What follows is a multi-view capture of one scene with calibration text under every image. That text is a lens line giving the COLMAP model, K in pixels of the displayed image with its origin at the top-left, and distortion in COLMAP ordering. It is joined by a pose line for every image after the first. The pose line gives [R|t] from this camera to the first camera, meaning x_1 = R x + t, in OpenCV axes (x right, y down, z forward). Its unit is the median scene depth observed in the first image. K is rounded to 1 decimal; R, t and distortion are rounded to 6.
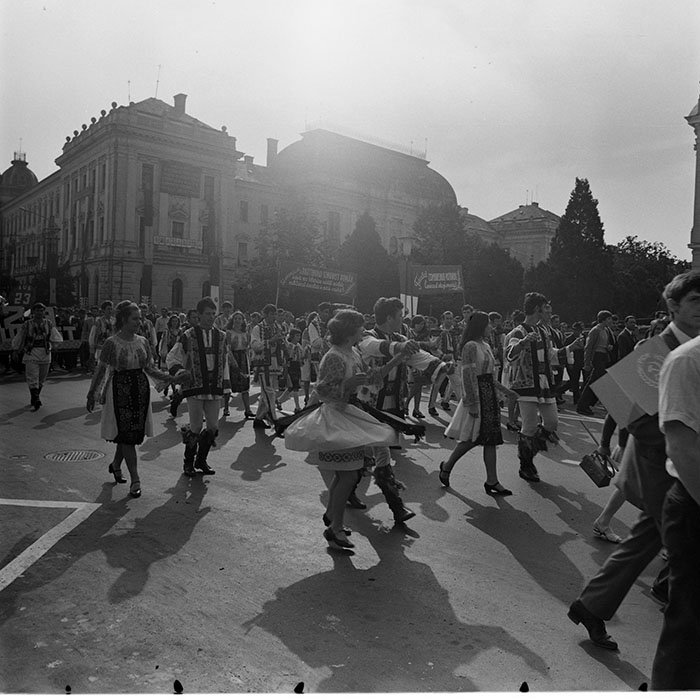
lens RADIAL K [[672.3, 0, 334.5], [0, 672.3, 350.6], [0, 0, 1]] dist [-0.097044, 0.090094]
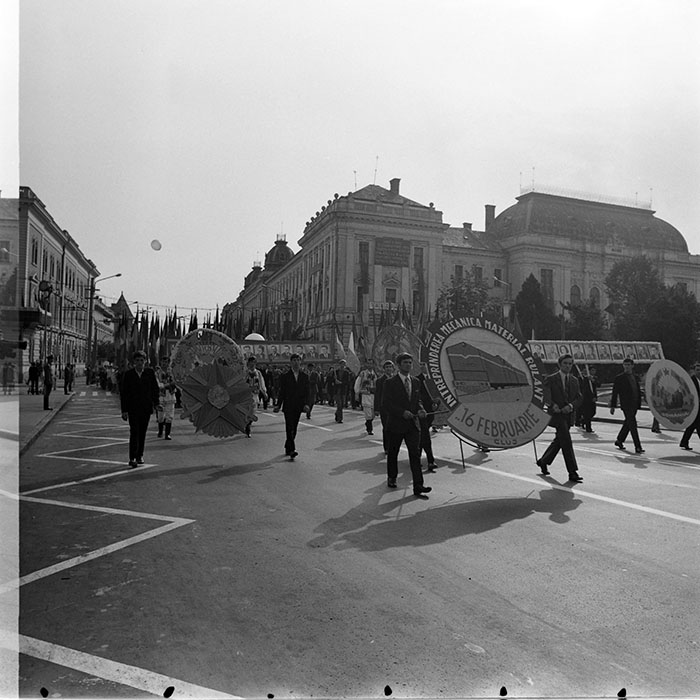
lens RADIAL K [[672.3, 0, 334.5], [0, 672.3, 350.6], [0, 0, 1]] dist [-0.097044, 0.090094]
pose [[0.924013, -0.021788, -0.381740, 0.115745], [-0.010182, 0.996619, -0.081529, 0.009924], [0.382226, 0.079220, 0.920667, -0.100410]]
